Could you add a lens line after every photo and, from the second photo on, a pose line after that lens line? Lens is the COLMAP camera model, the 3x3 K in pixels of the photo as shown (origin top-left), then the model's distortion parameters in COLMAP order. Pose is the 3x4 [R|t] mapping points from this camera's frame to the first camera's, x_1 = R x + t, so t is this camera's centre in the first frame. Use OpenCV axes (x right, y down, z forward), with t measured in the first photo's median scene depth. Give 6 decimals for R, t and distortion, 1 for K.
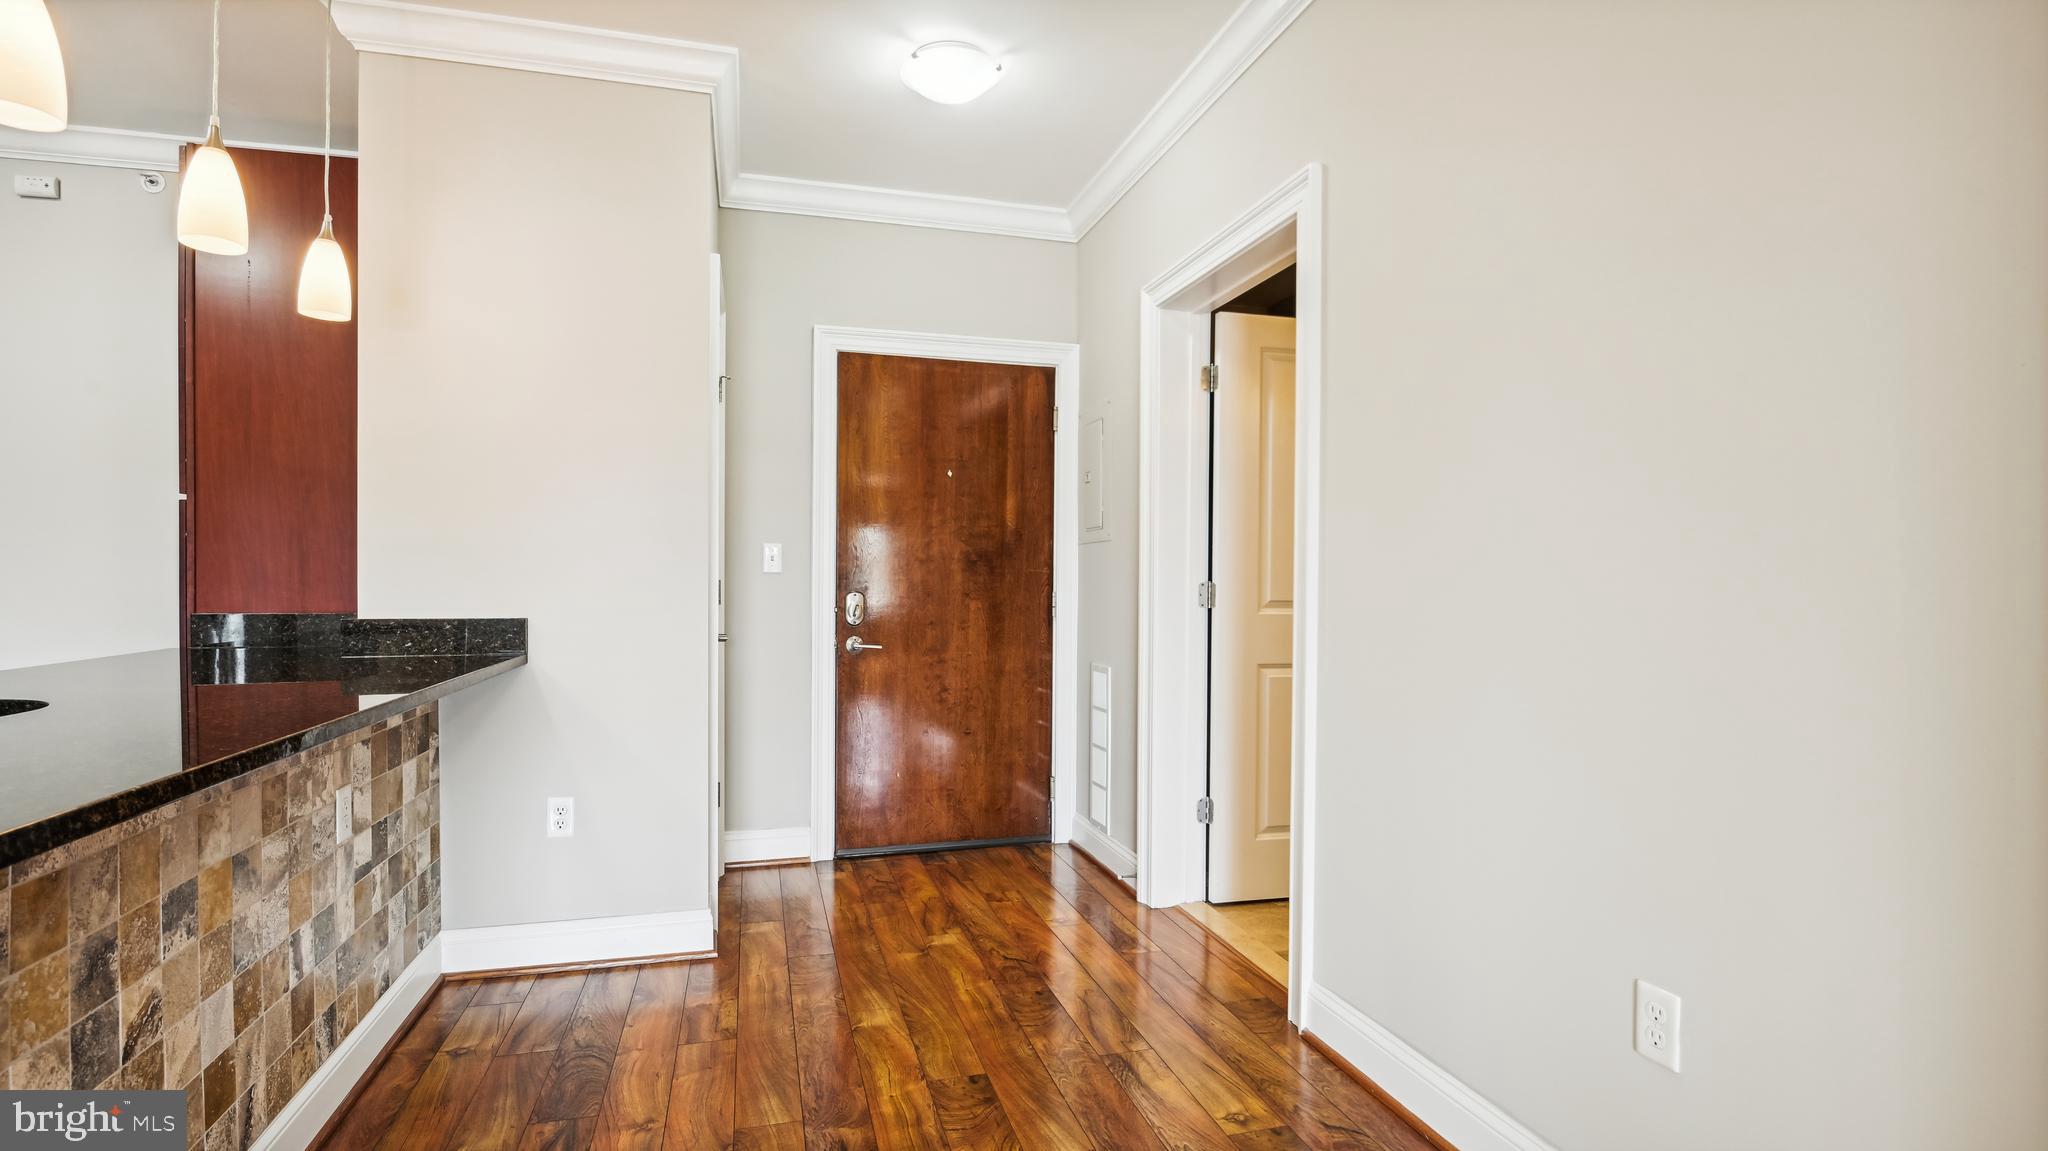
lens RADIAL K [[969.5, 0, 1010.2], [0, 969.5, 592.0], [0, 0, 1]] dist [-0.014310, -0.001402]
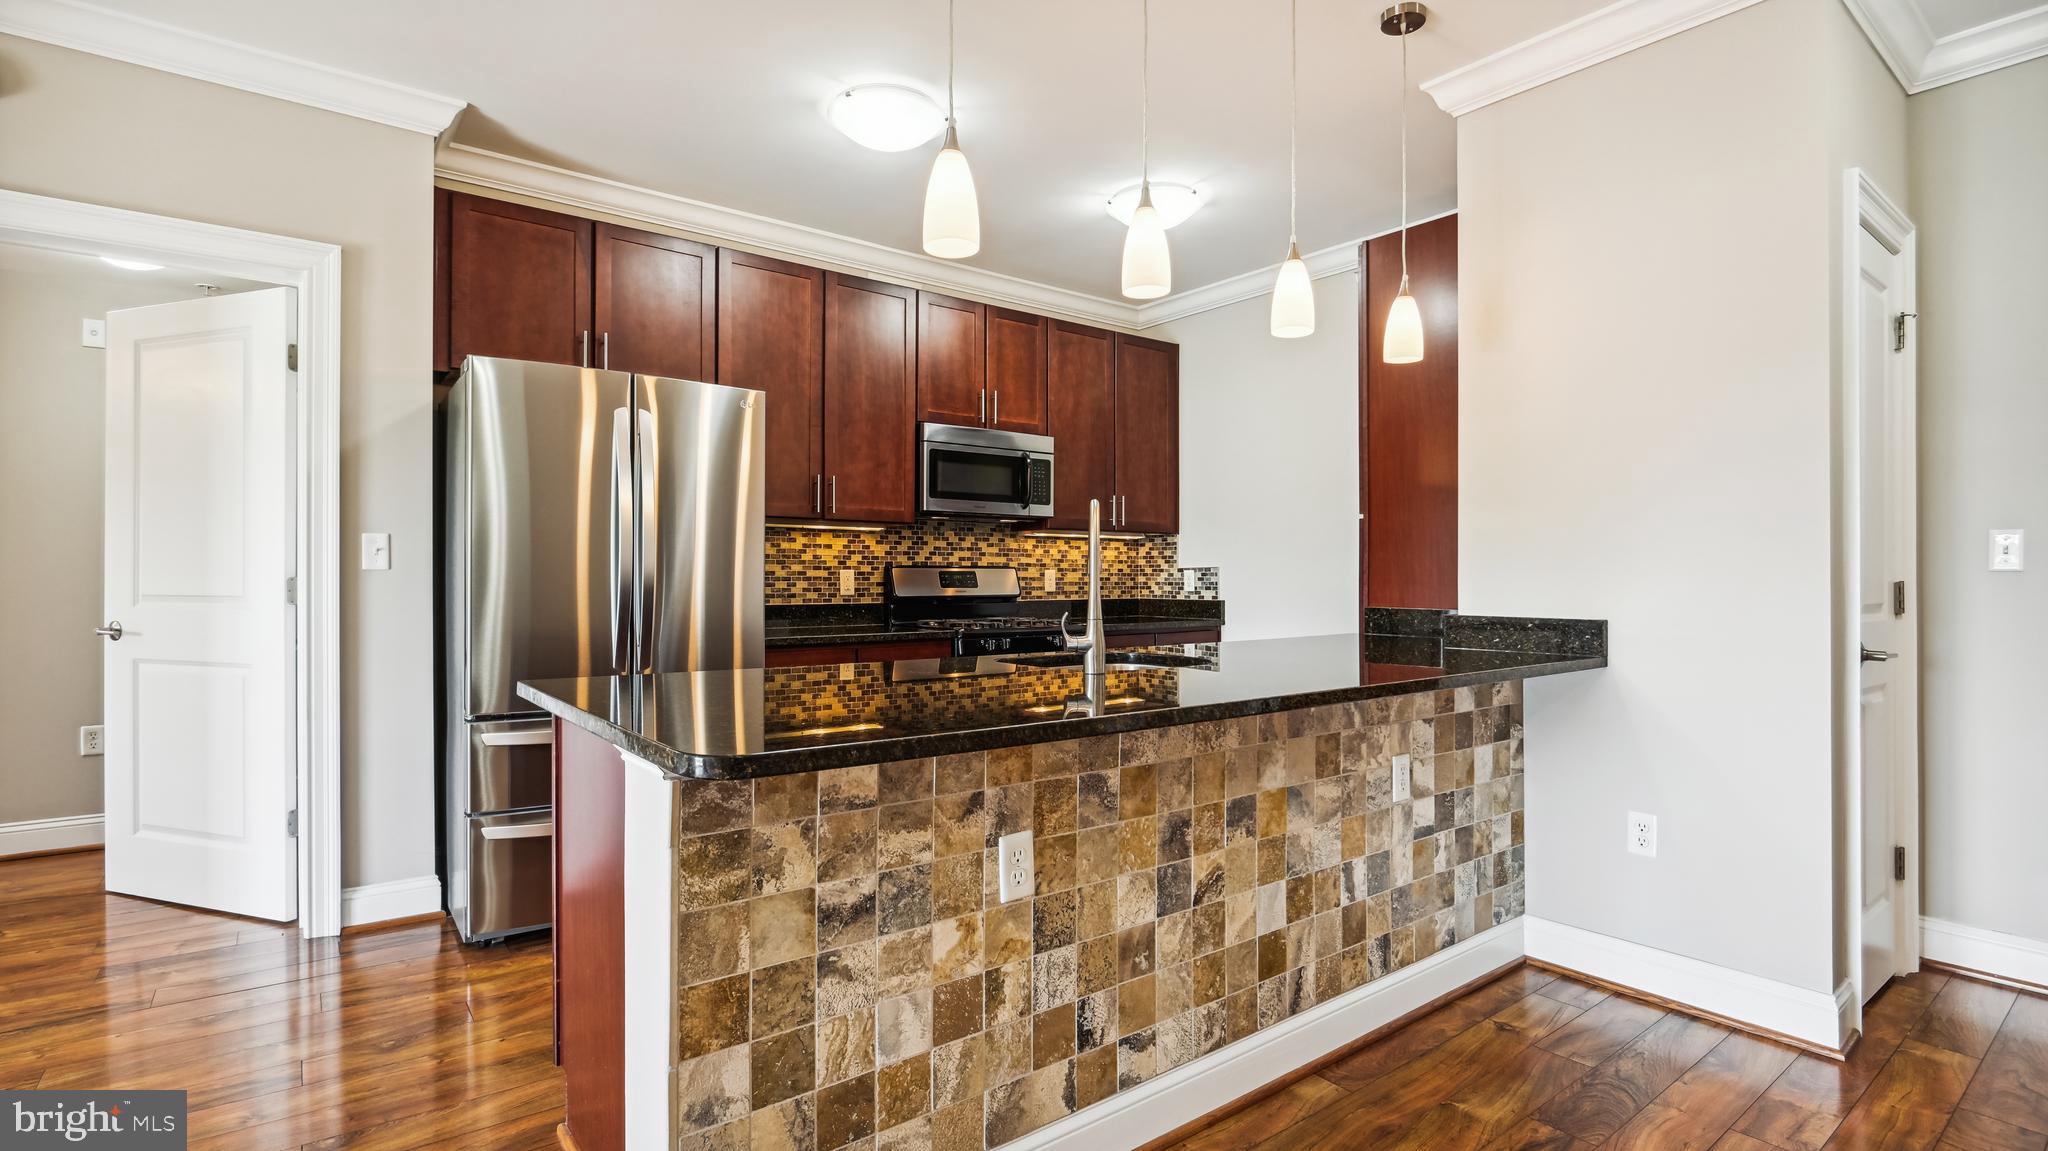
lens RADIAL K [[969.5, 0, 1012.5], [0, 969.5, 579.7], [0, 0, 1]] dist [-0.014310, -0.001402]
pose [[0.371871, 0.000696, -0.928284, 0.189114], [-0.013189, 0.999903, -0.004533, -0.001755], [0.928191, 0.013929, 0.371844, 0.087004]]
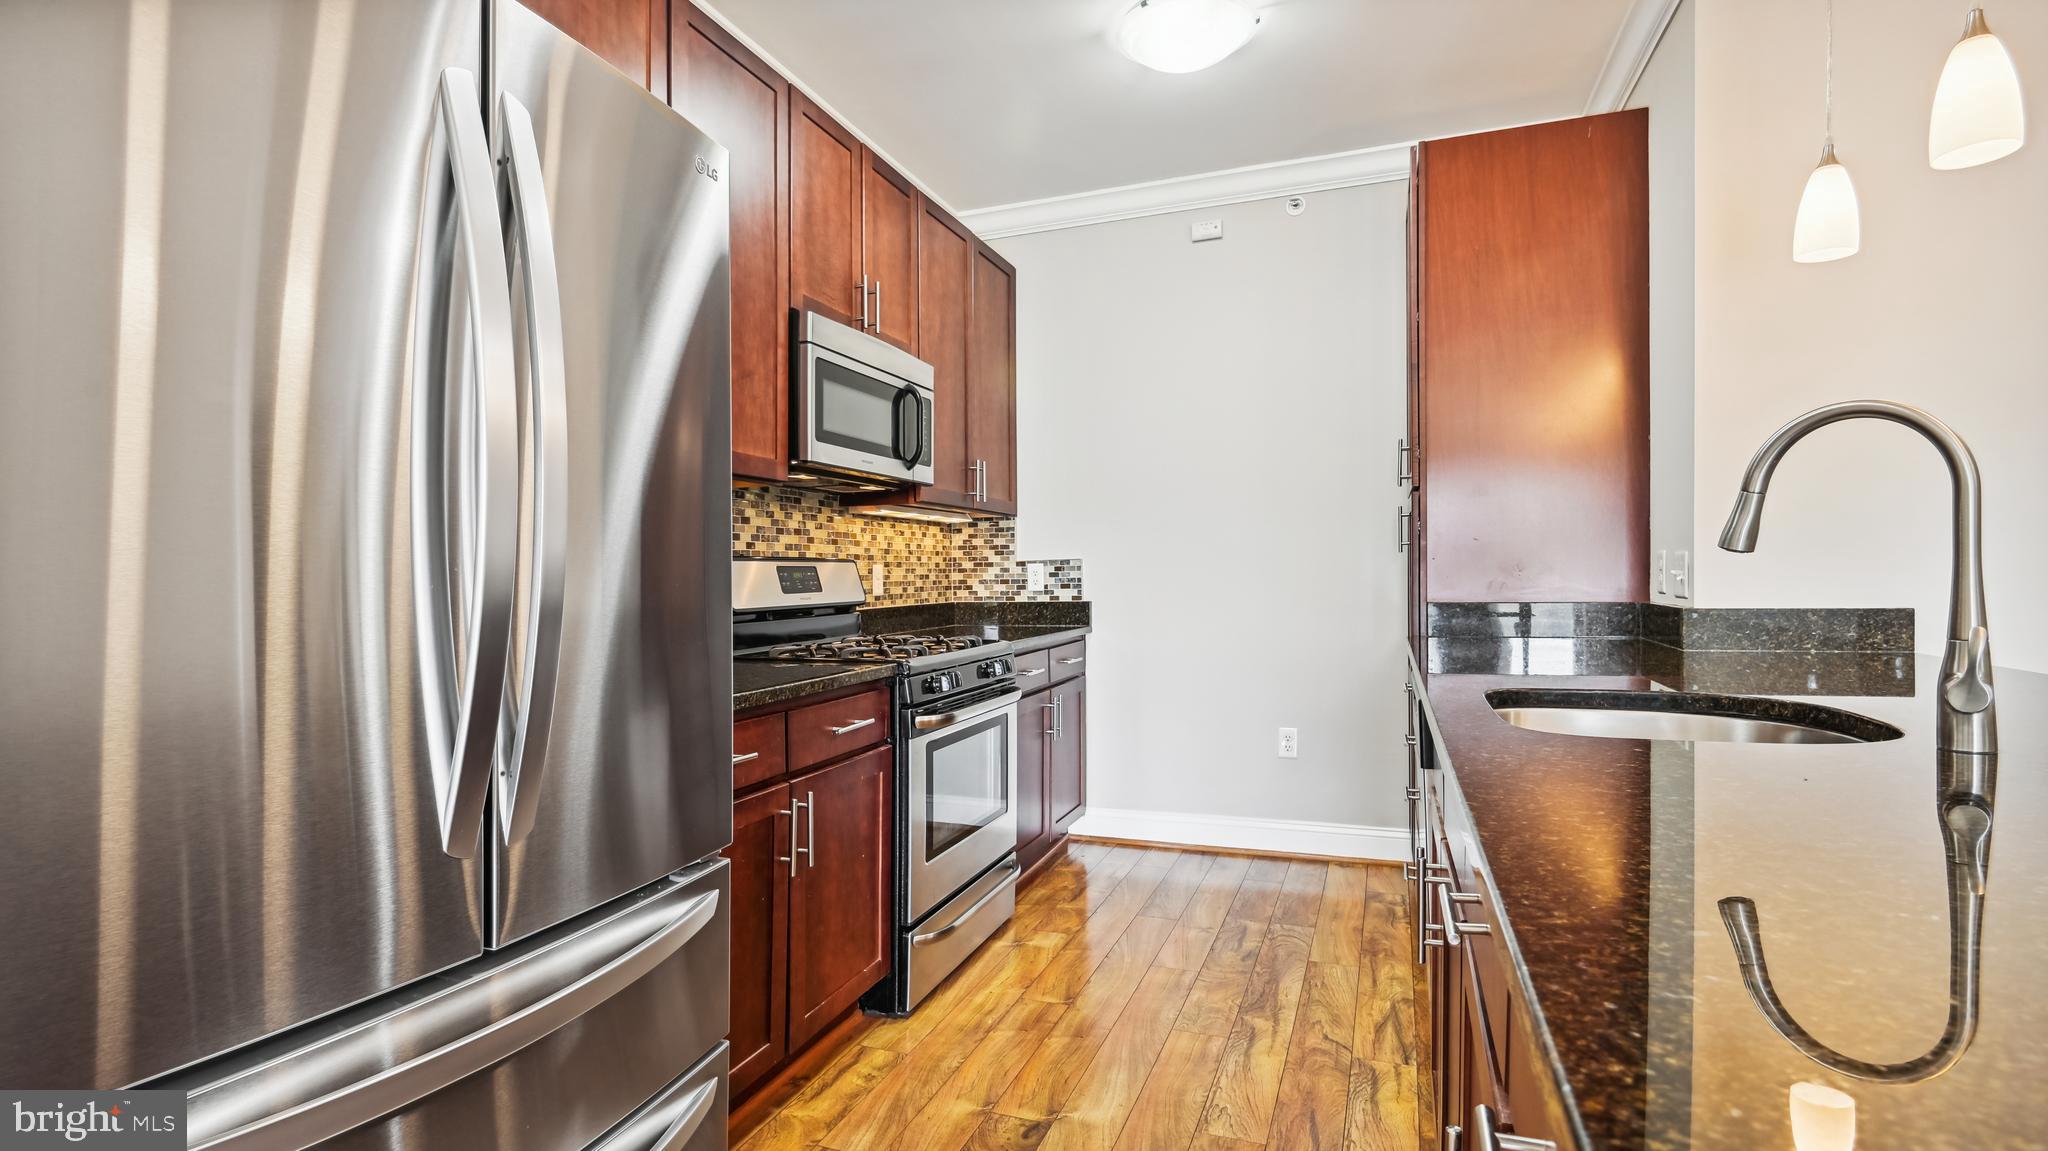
lens RADIAL K [[969.5, 0, 1009.4], [0, 969.5, 580.7], [0, 0, 1]] dist [-0.014310, -0.001402]
pose [[0.807508, -0.011868, -0.589737, -0.674127], [0.009341, 0.999929, -0.007333, 0.003011], [0.589782, 0.000413, 0.807562, -0.102481]]
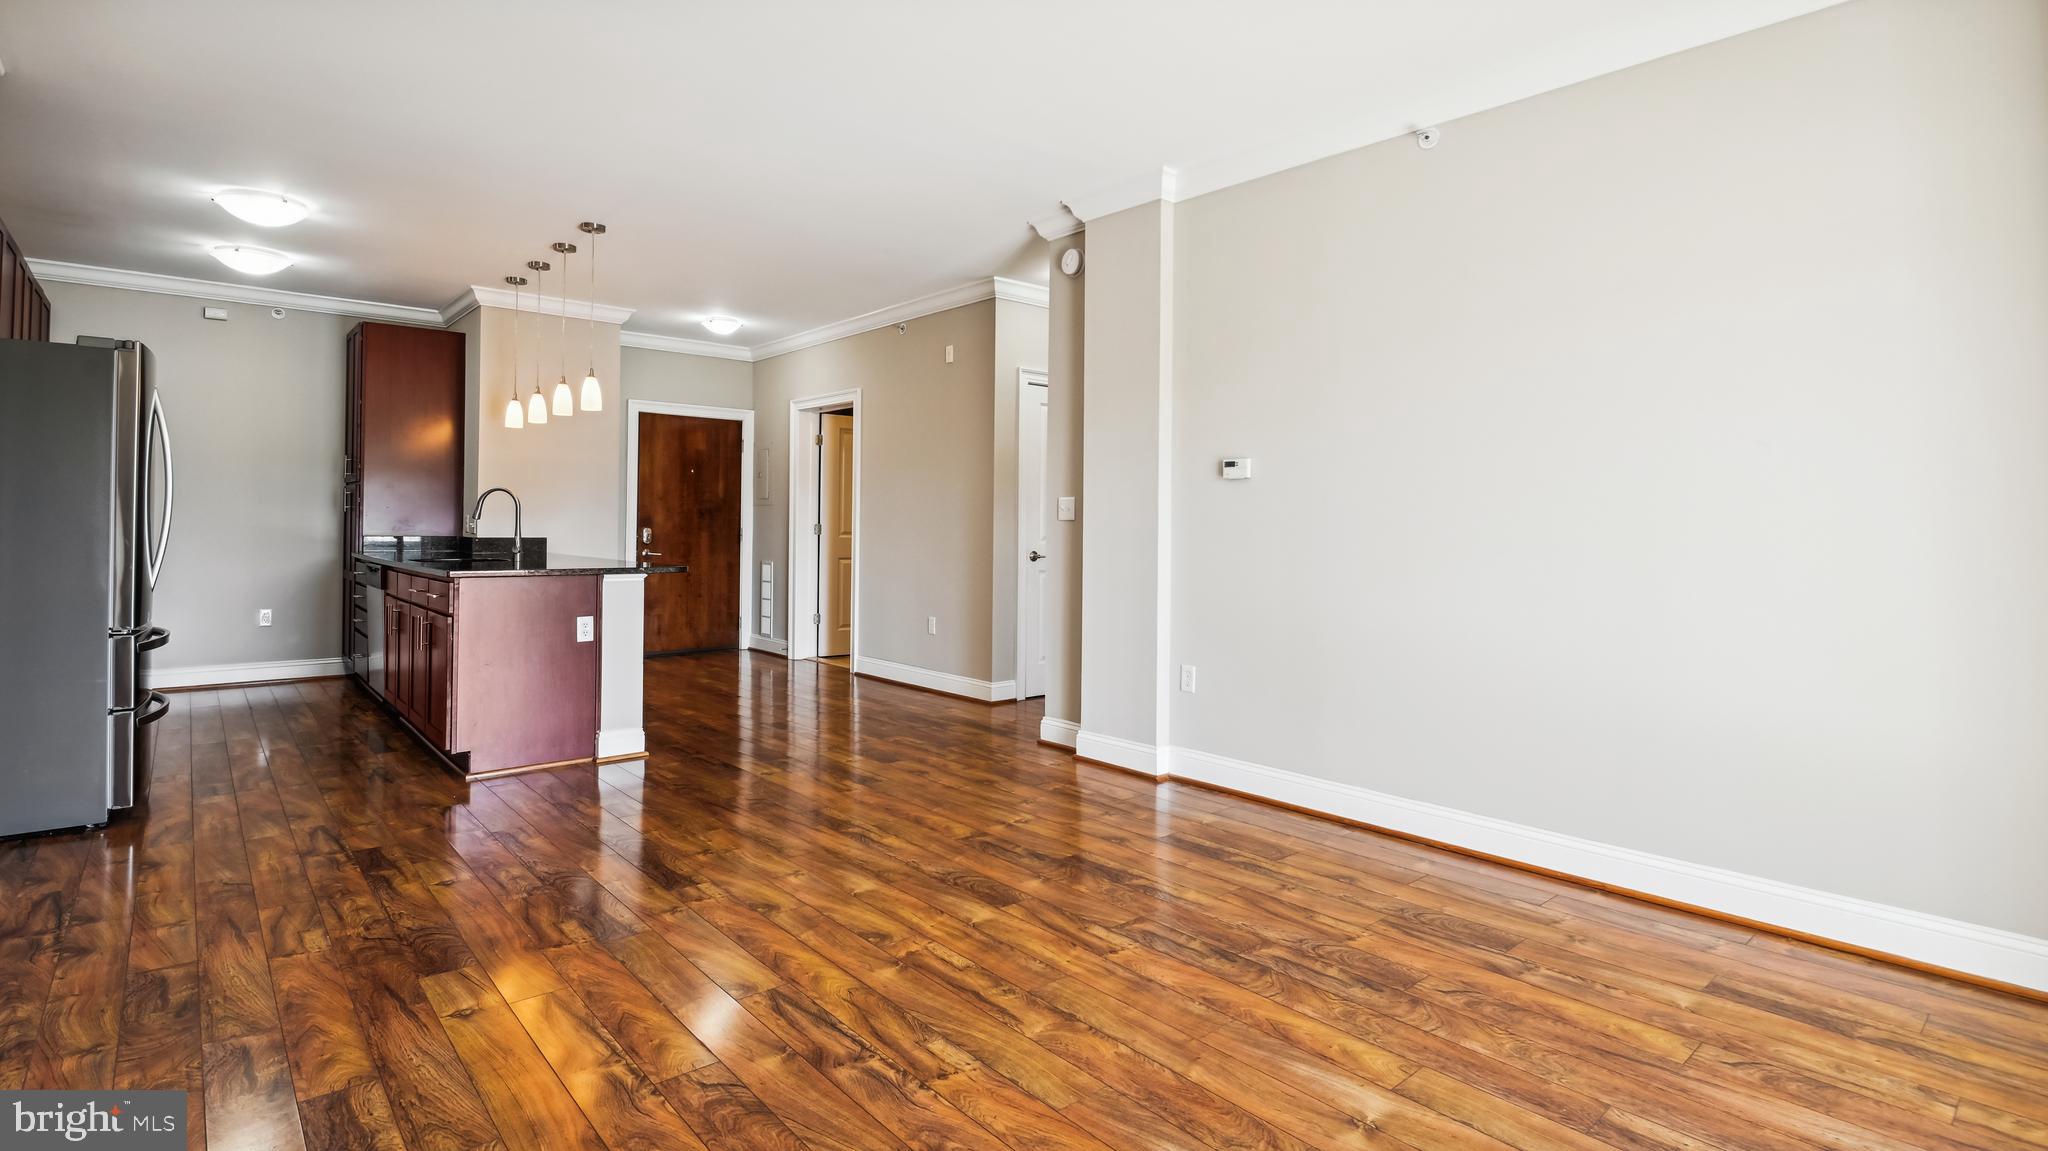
lens RADIAL K [[969.5, 0, 1001.7], [0, 969.5, 535.2], [0, 0, 1]] dist [-0.014310, -0.001402]
pose [[0.907033, 0.000329, 0.421059, -0.511758], [-0.002899, 0.999981, 0.005464, 0.003569], [-0.421049, -0.006176, 0.907017, -1.785954]]
